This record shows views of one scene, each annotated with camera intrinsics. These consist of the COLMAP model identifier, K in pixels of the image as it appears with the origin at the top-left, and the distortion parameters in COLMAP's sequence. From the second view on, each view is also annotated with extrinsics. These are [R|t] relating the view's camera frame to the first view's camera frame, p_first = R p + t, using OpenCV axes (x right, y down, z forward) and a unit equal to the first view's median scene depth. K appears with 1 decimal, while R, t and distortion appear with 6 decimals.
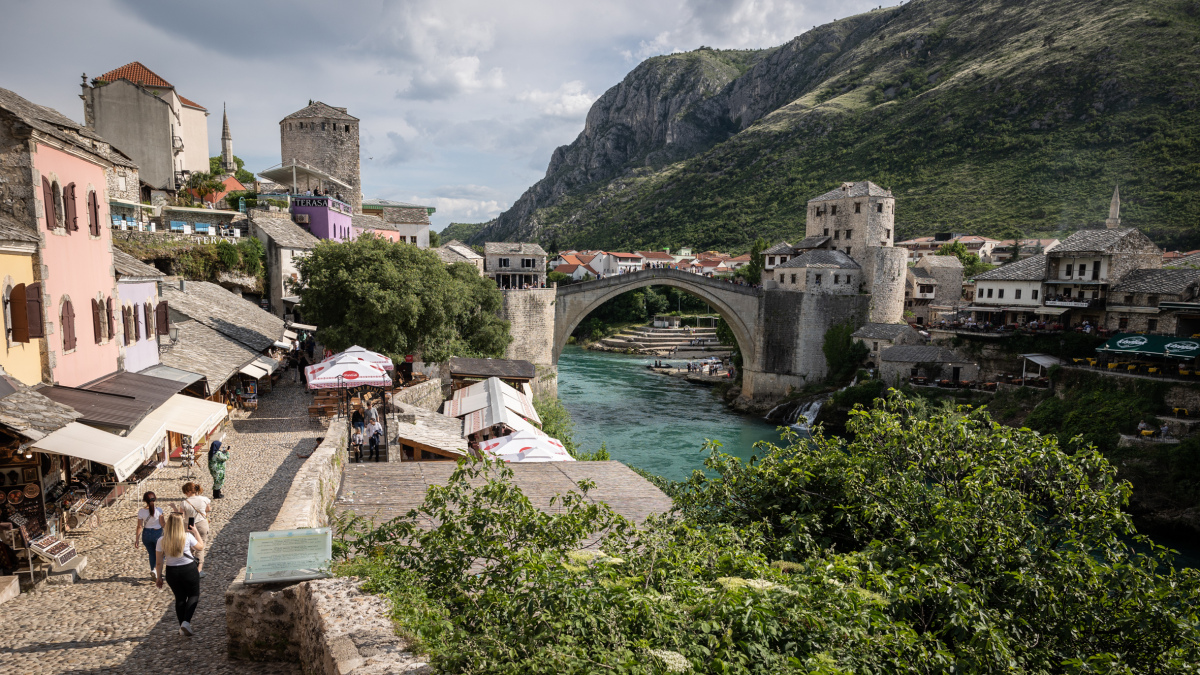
lens RADIAL K [[816.6, 0, 570.7], [0, 816.6, 355.1], [0, 0, 1]] dist [0.038616, -0.026249]
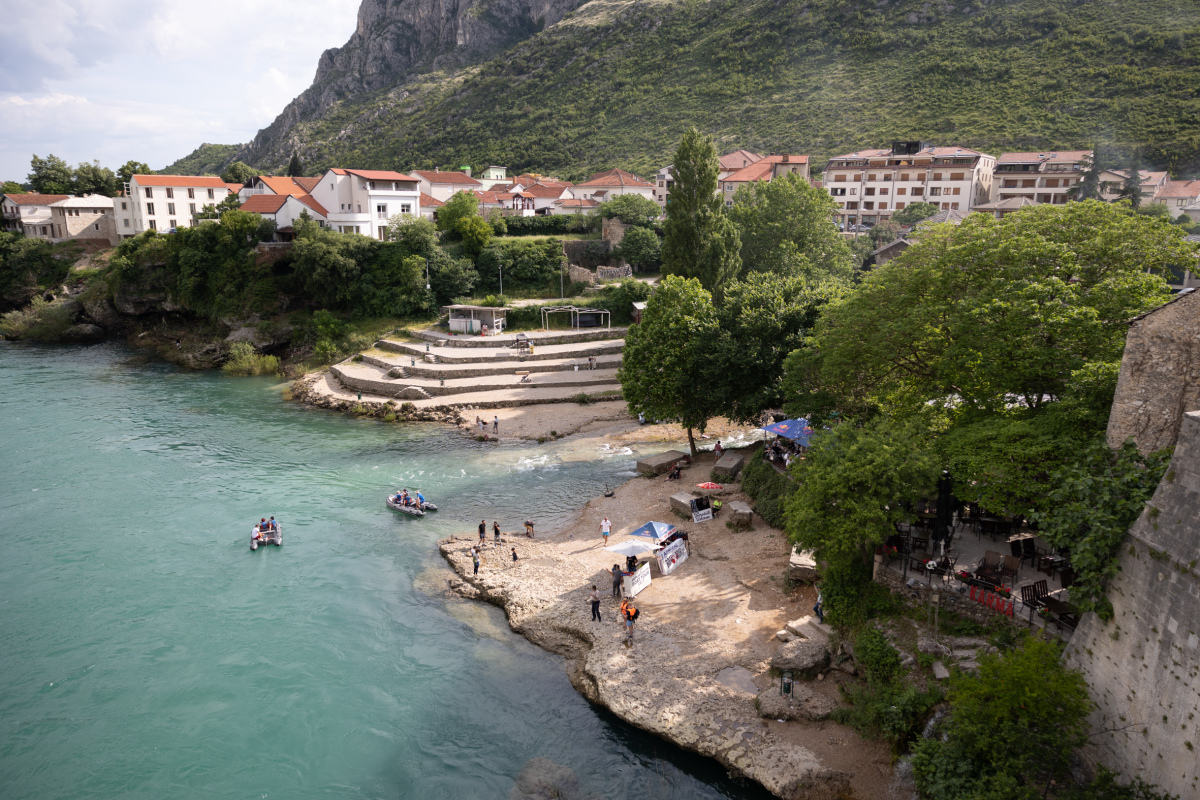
lens RADIAL K [[816.3, 0, 607.1], [0, 816.3, 370.9], [0, 0, 1]] dist [-0.001699, 0.000819]
pose [[0.959934, -0.064209, 0.272770, 0.033000], [0.035476, 0.993409, 0.108996, -0.032758], [-0.277970, -0.094953, 0.955885, 0.291051]]
